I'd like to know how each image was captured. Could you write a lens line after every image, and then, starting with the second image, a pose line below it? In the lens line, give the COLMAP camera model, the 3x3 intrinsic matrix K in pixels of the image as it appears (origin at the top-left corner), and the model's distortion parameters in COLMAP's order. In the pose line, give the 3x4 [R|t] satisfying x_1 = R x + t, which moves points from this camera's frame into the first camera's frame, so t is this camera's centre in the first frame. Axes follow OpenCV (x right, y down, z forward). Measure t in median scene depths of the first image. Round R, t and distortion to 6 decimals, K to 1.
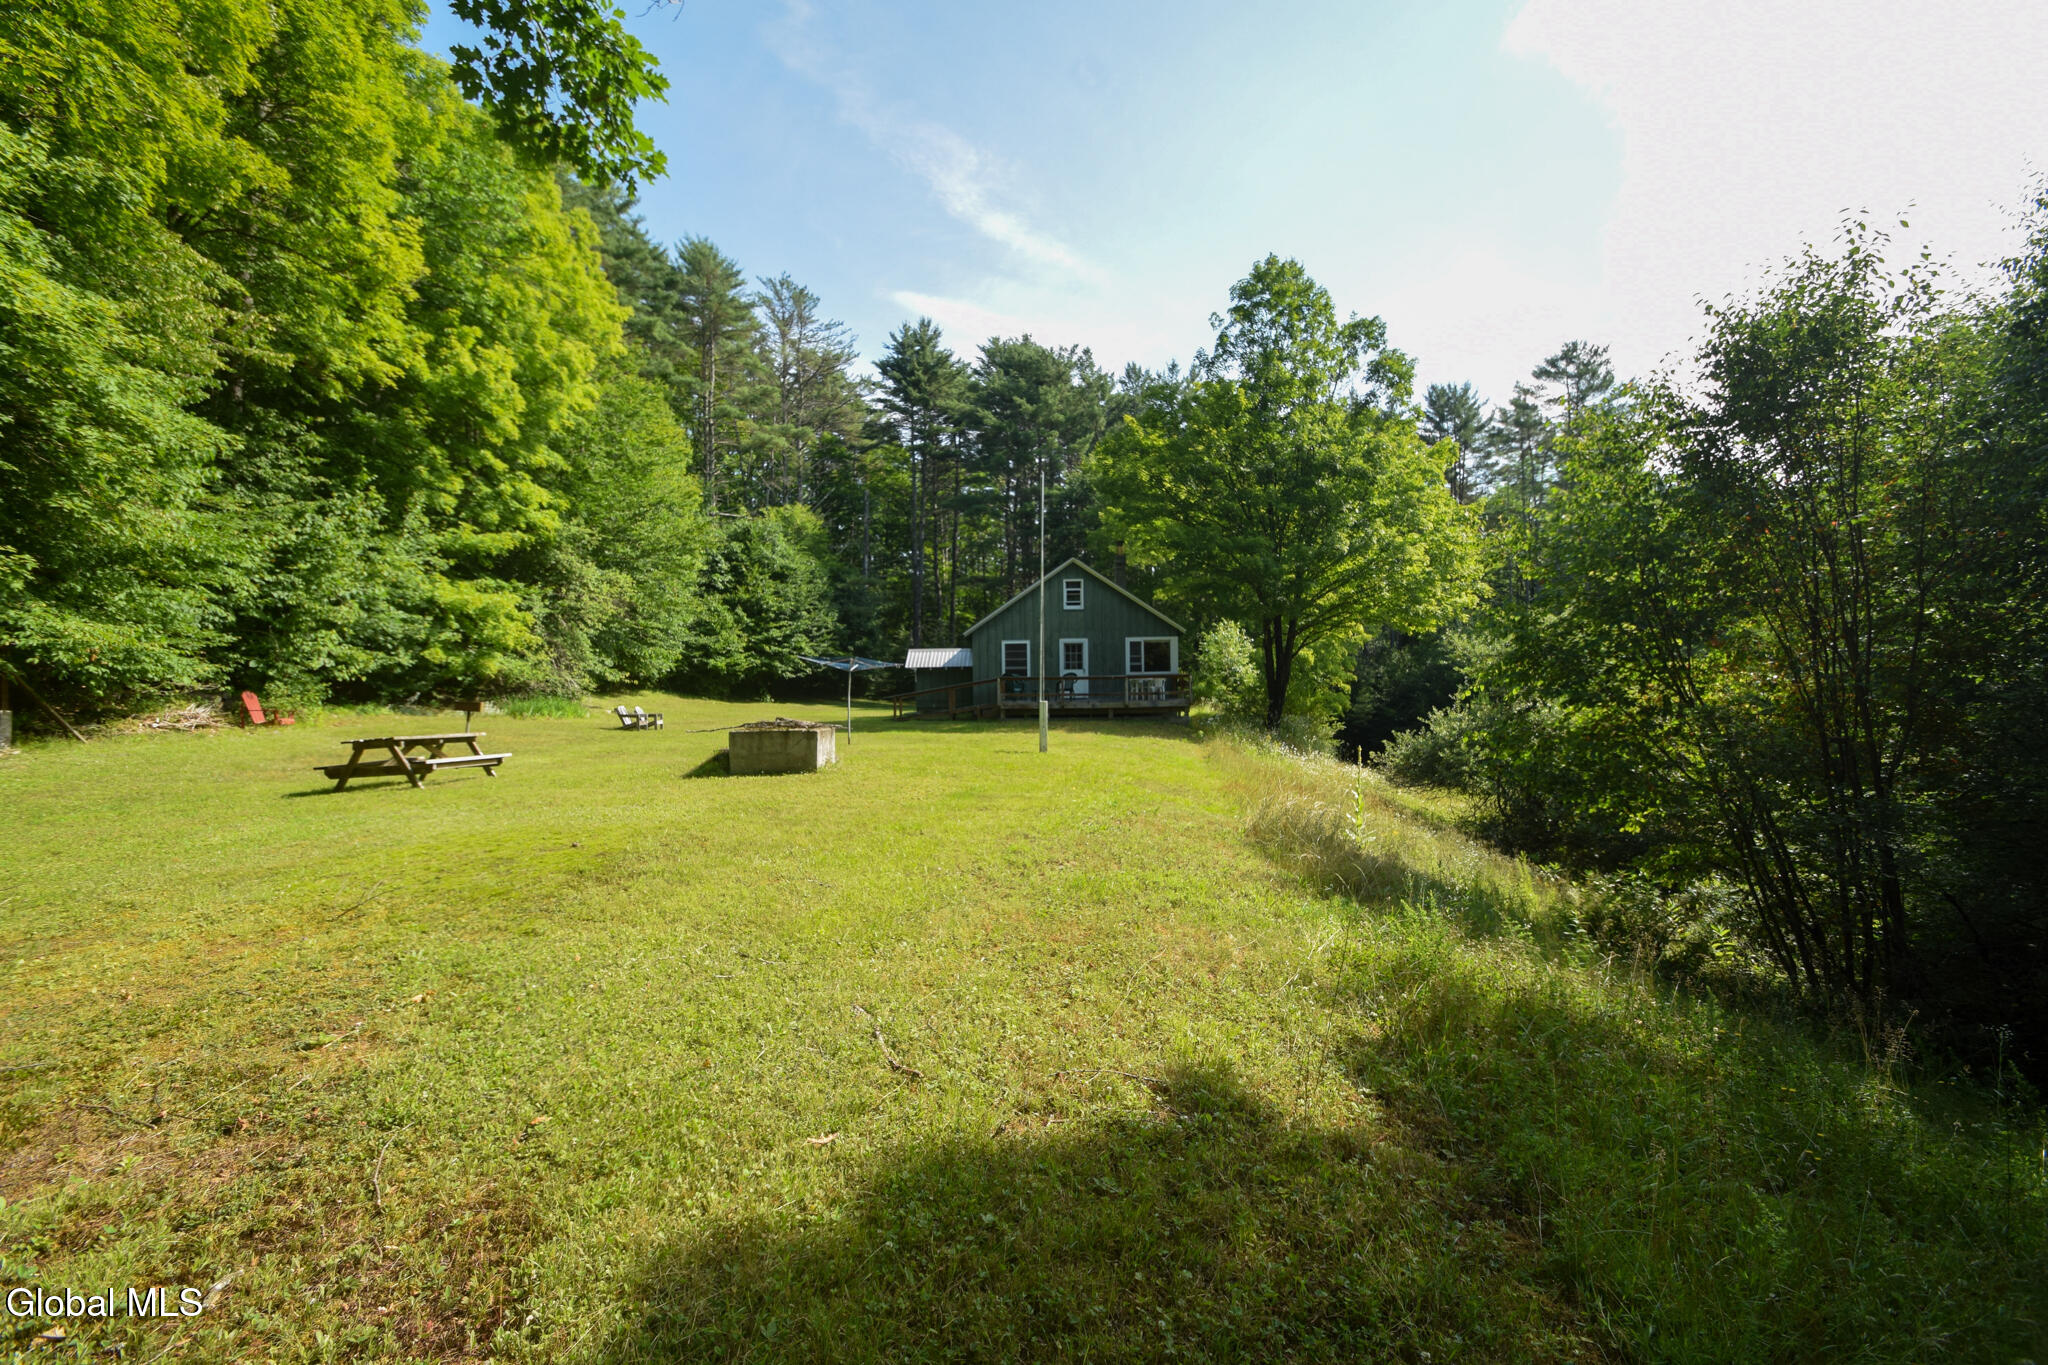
lens RADIAL K [[890.0, 0, 1006.6], [0, 890.0, 689.4], [0, 0, 1]] dist [0.006048, -0.012580]
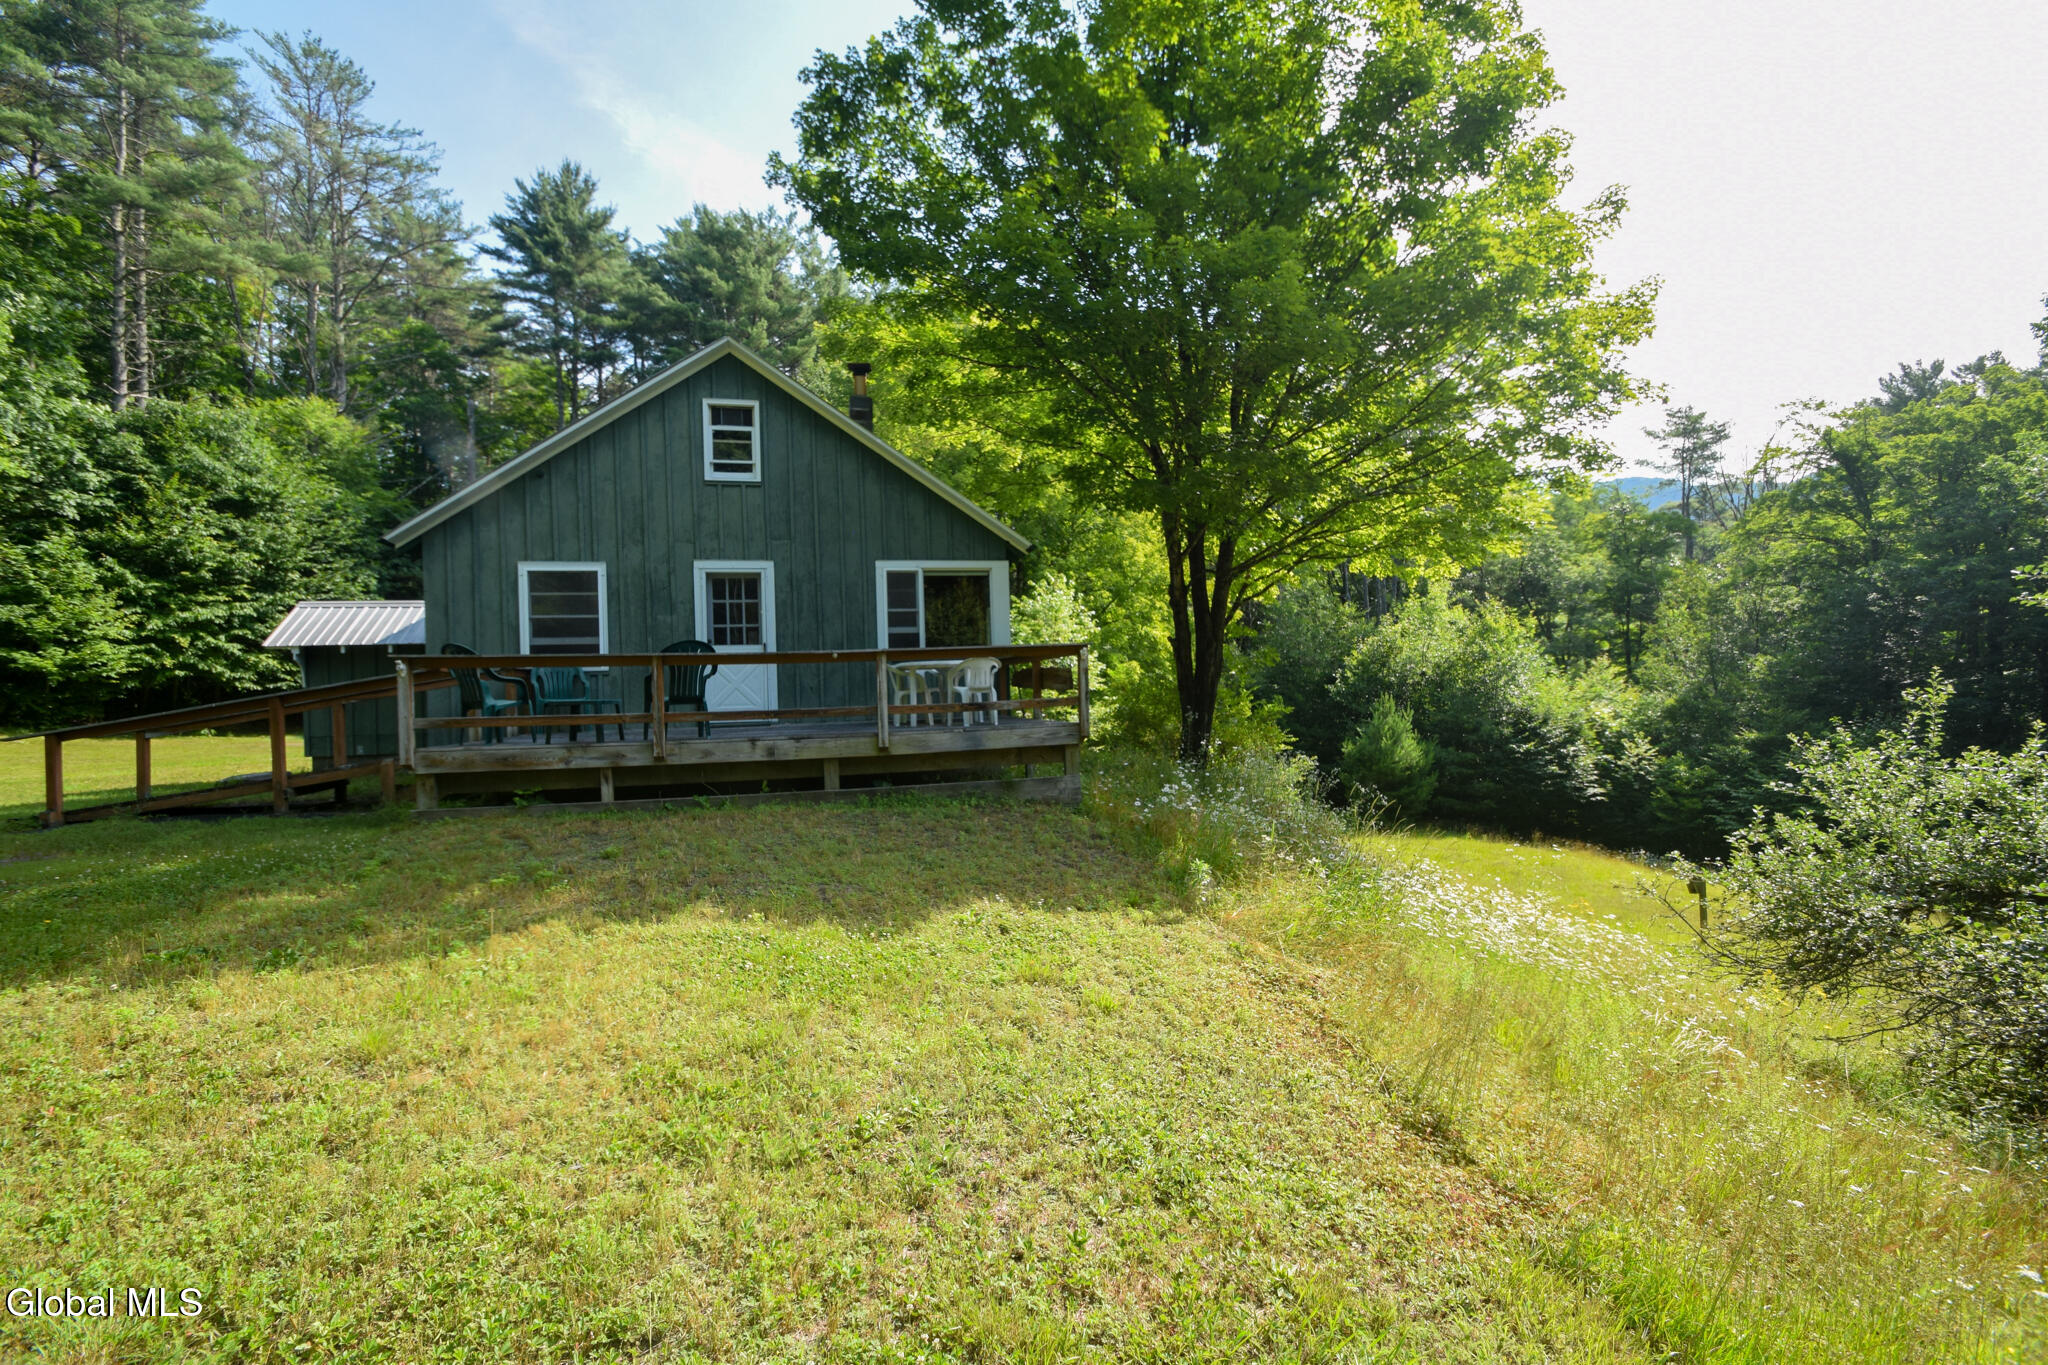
lens RADIAL K [[890.0, 0, 1006.6], [0, 890.0, 689.4], [0, 0, 1]] dist [0.006048, -0.012580]
pose [[0.960635, -0.012890, 0.277515, 0.050633], [0.017635, 0.999738, -0.014608, 0.002069], [-0.277254, 0.018927, 0.960610, 0.387406]]
